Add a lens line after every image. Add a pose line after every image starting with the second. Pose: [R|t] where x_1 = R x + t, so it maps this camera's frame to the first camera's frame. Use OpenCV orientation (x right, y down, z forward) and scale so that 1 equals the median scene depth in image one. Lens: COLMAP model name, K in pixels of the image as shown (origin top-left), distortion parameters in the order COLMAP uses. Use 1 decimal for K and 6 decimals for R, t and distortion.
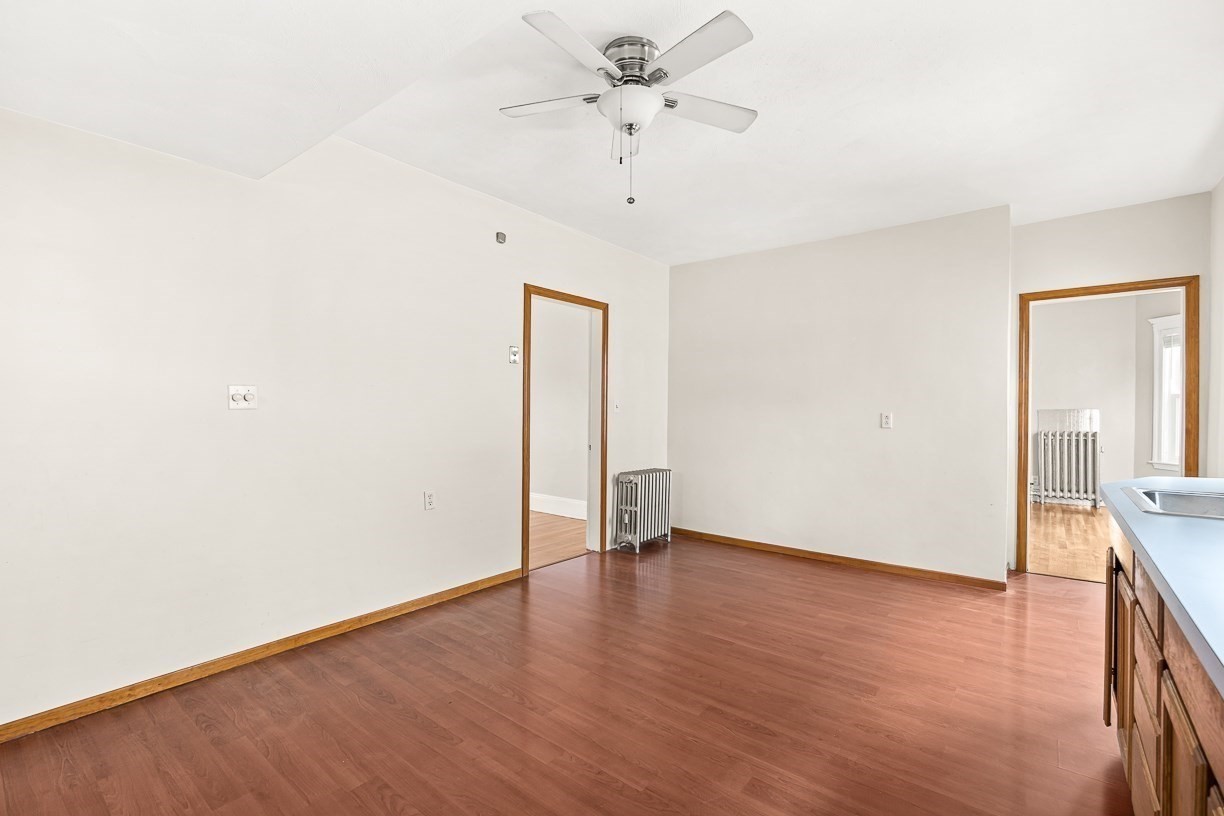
lens RADIAL K [[545.1, 0, 612.0], [0, 545.1, 408.0], [0, 0, 1]] dist [-0.004232, -0.000063]
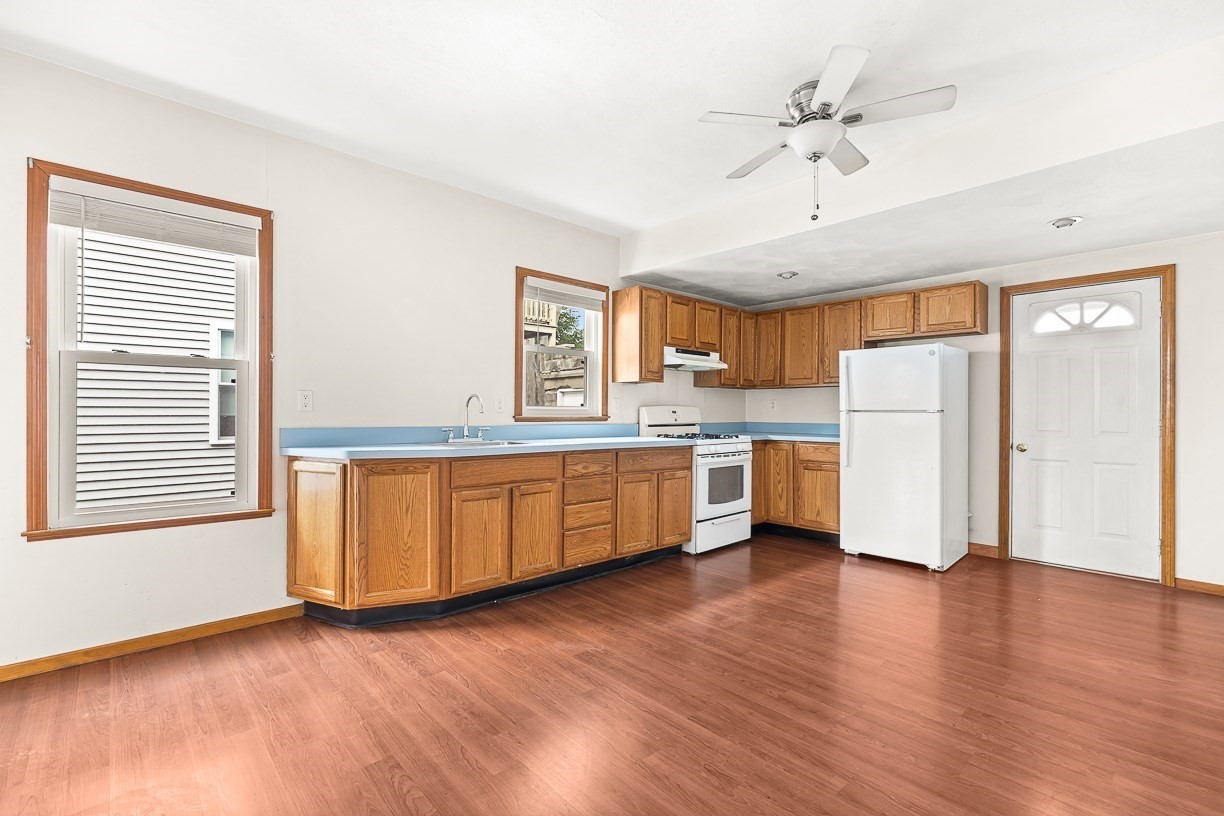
lens RADIAL K [[545.1, 0, 612.0], [0, 545.1, 408.0], [0, 0, 1]] dist [-0.004232, -0.000063]
pose [[-0.988961, -0.010696, 0.147788, 0.233111], [-0.010889, 0.999941, -0.000495, 0.026276], [-0.147774, -0.002099, -0.989019, 1.805759]]
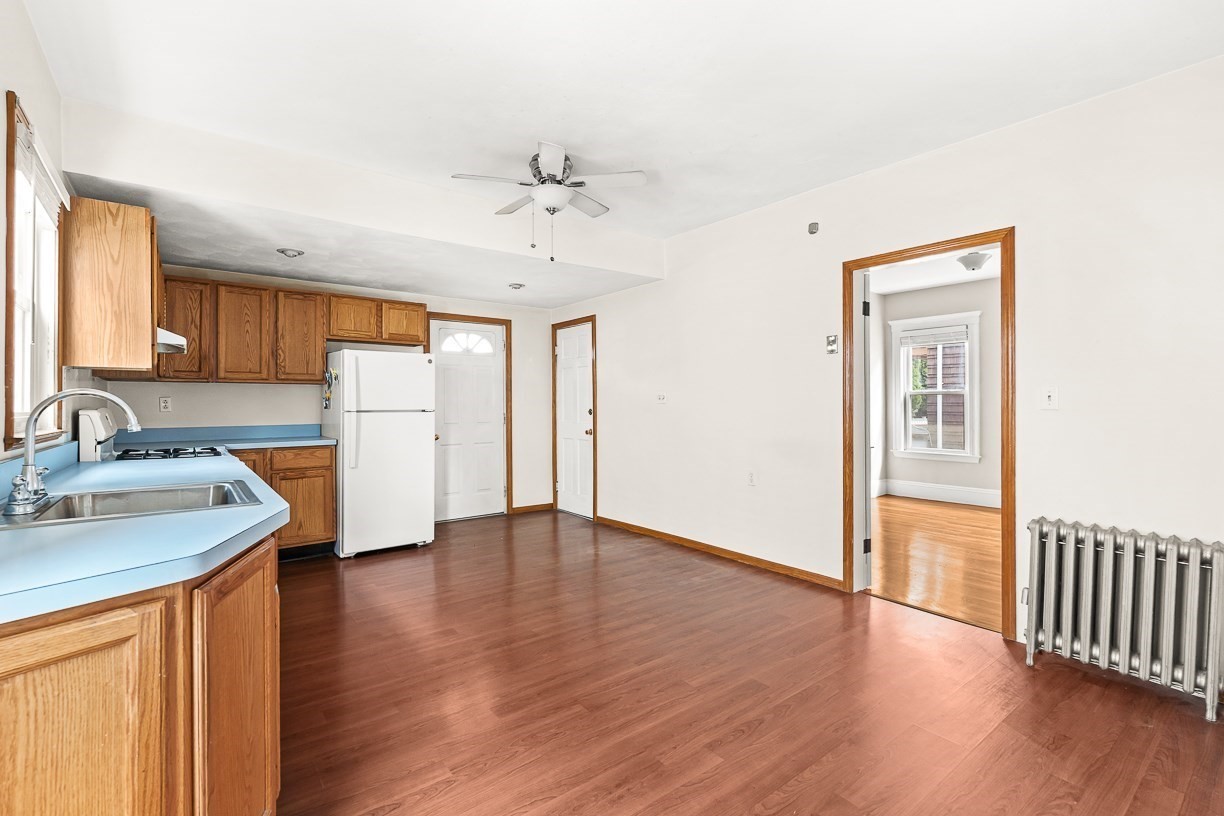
lens RADIAL K [[554.8, 0, 617.7], [0, 554.8, 399.4], [0, 0, 1]] dist [-0.003082, -0.000091]
pose [[-0.232003, -0.011739, -0.972644, 1.168207], [-0.001094, 0.999930, -0.011807, 0.010252], [0.972714, -0.001675, -0.232000, 1.232897]]
